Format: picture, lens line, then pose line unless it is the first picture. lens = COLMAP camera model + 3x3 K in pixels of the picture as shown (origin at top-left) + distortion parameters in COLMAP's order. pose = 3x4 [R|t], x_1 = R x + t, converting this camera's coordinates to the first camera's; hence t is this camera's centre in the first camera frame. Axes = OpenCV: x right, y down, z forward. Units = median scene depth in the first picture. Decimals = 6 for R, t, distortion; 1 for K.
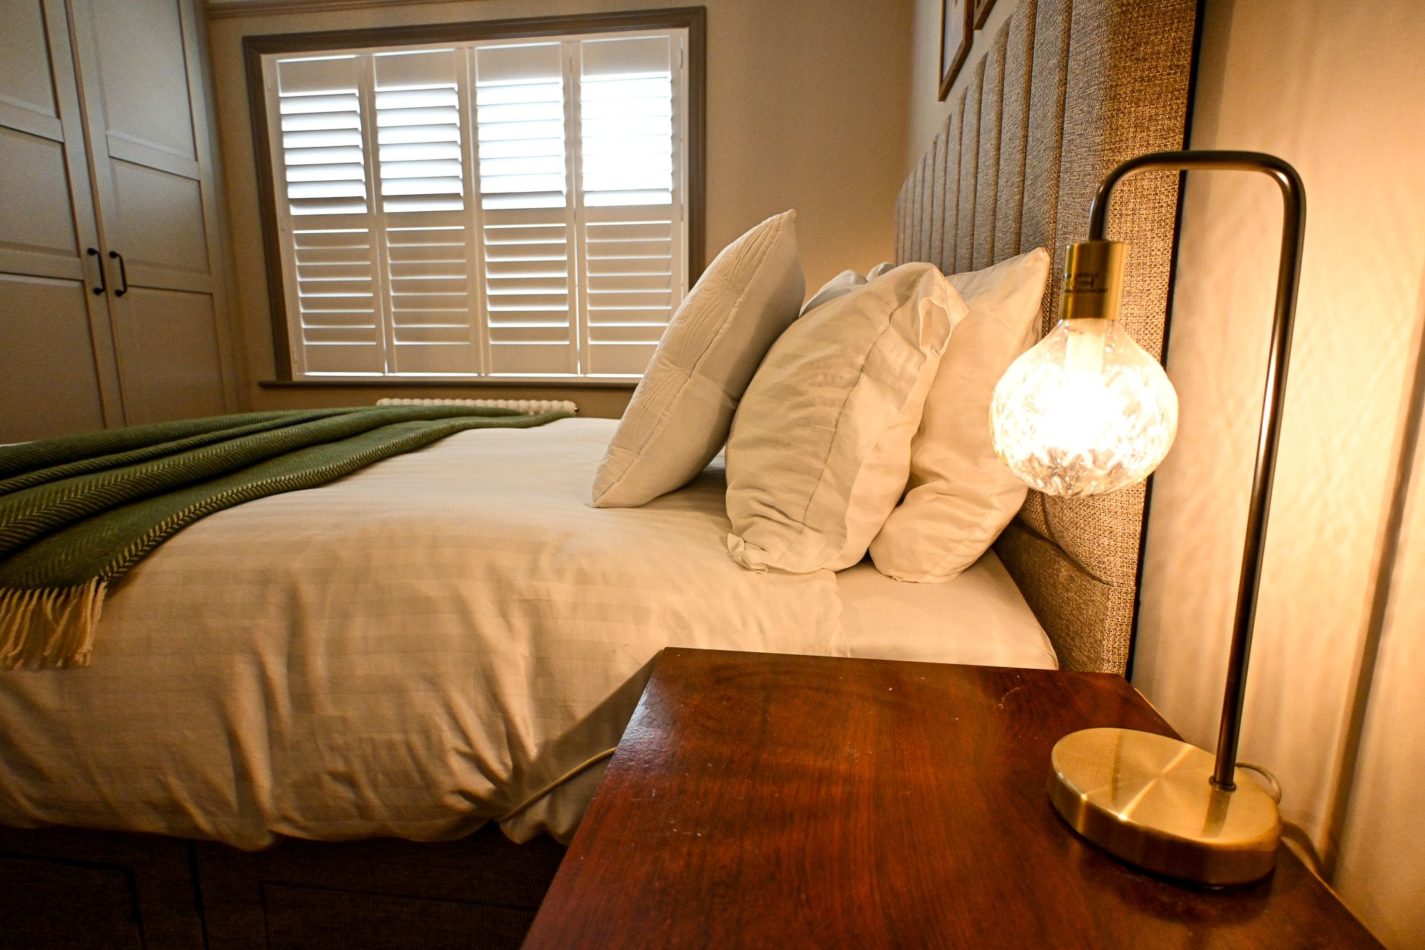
lens RADIAL K [[704.5, 0, 711.2], [0, 704.5, 475.1], [0, 0, 1]] dist [-0.004114, 0.002146]
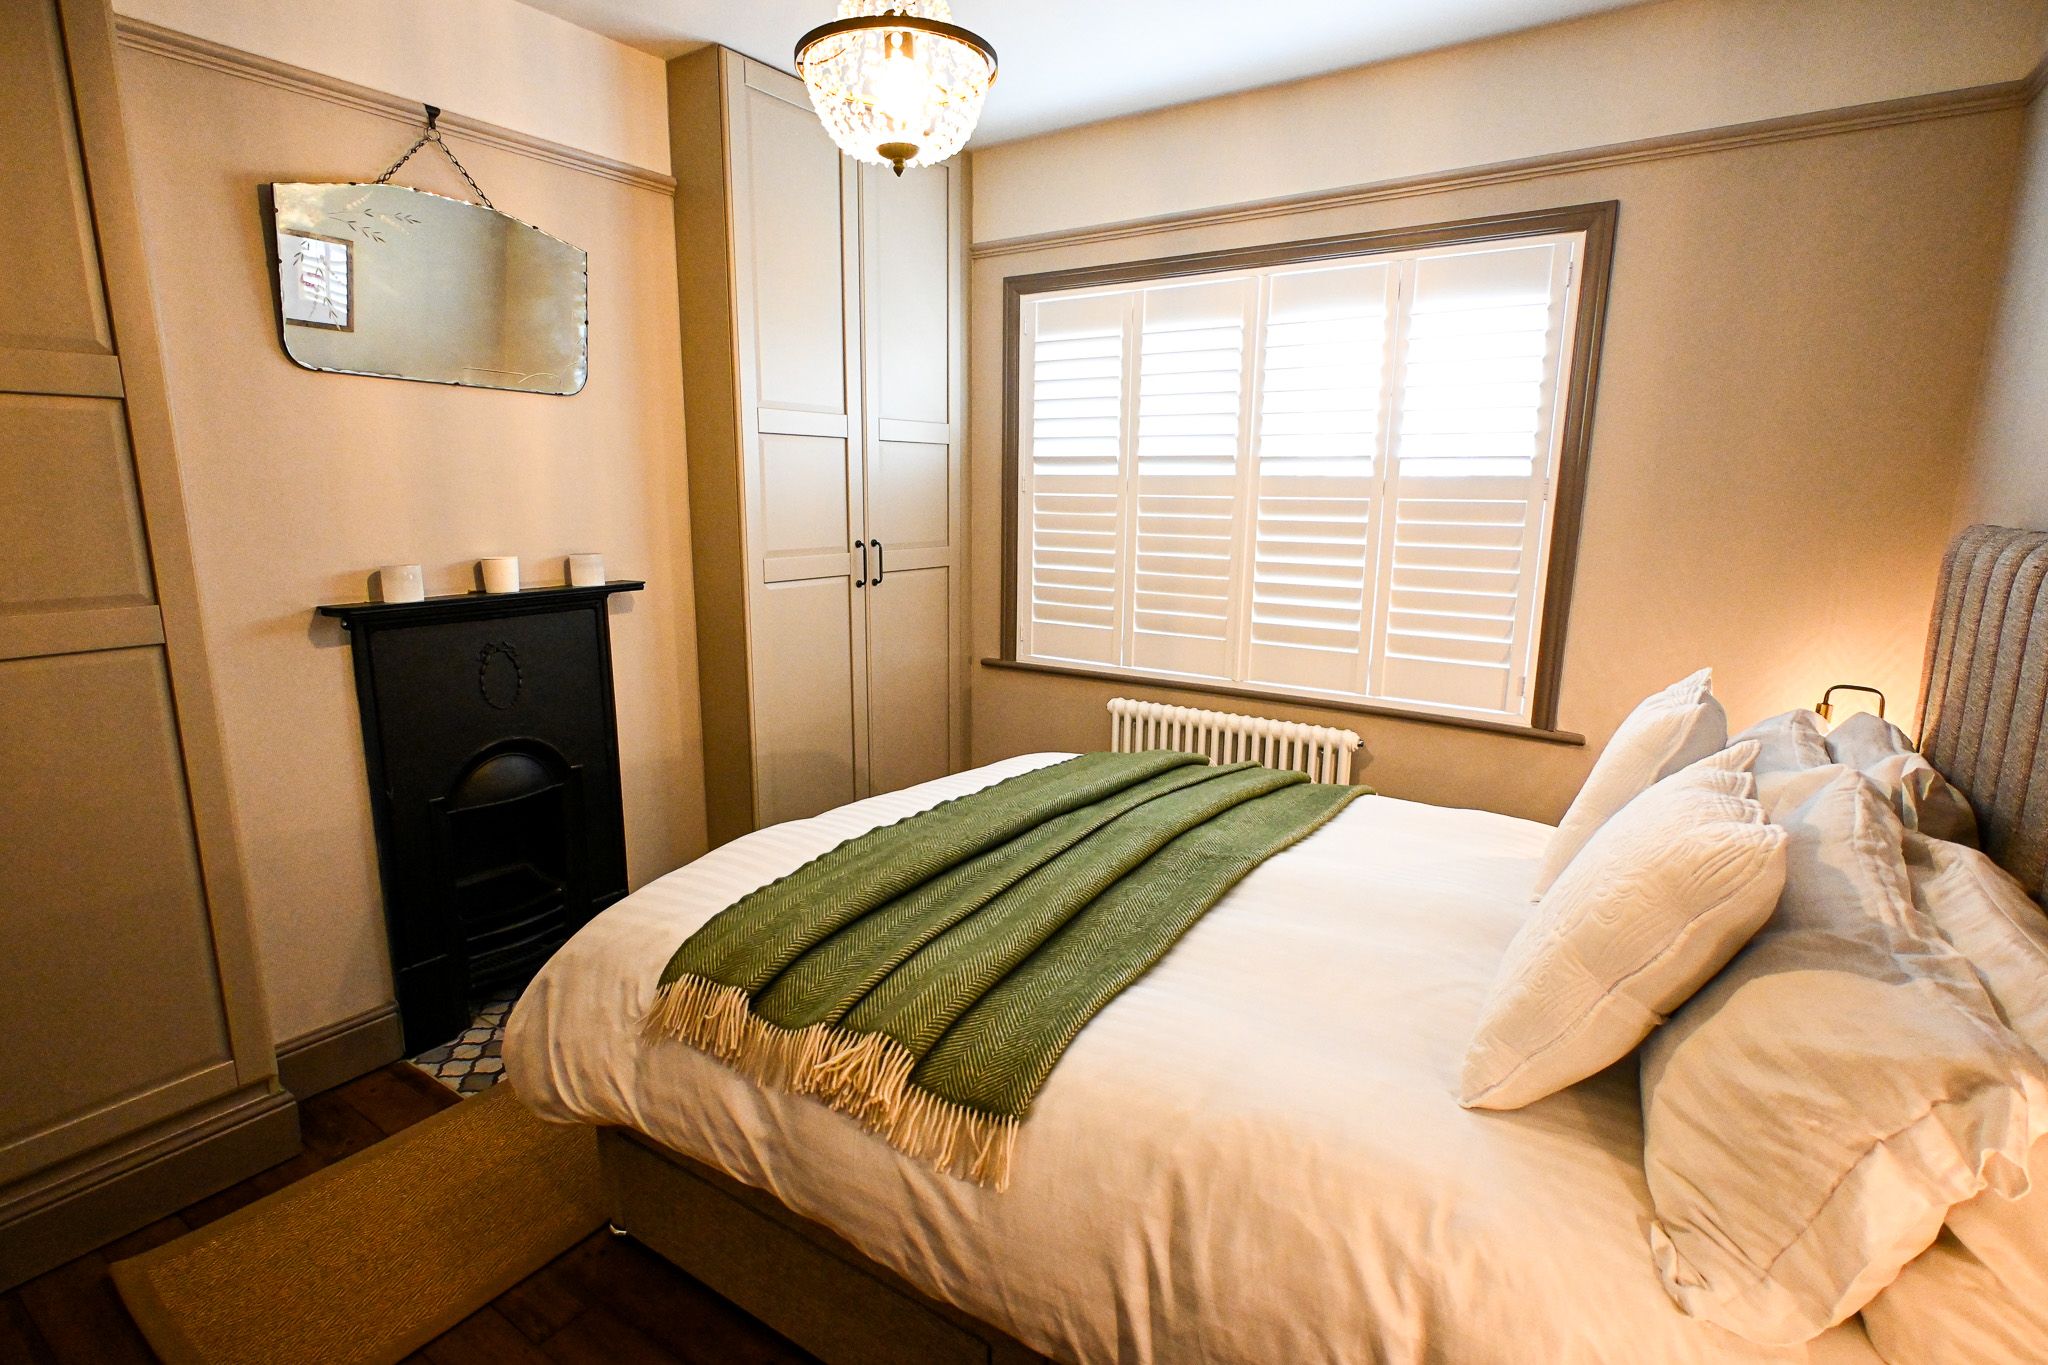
lens RADIAL K [[1012.5, 0, 1020.3], [0, 1012.5, 684.8], [0, 0, 1]] dist [-0.004114, 0.002146]
pose [[0.897937, 0.090744, -0.430667, -0.067493], [-0.083521, 0.995867, 0.035694, -0.189364], [0.432126, 0.003919, 0.901805, -0.148431]]
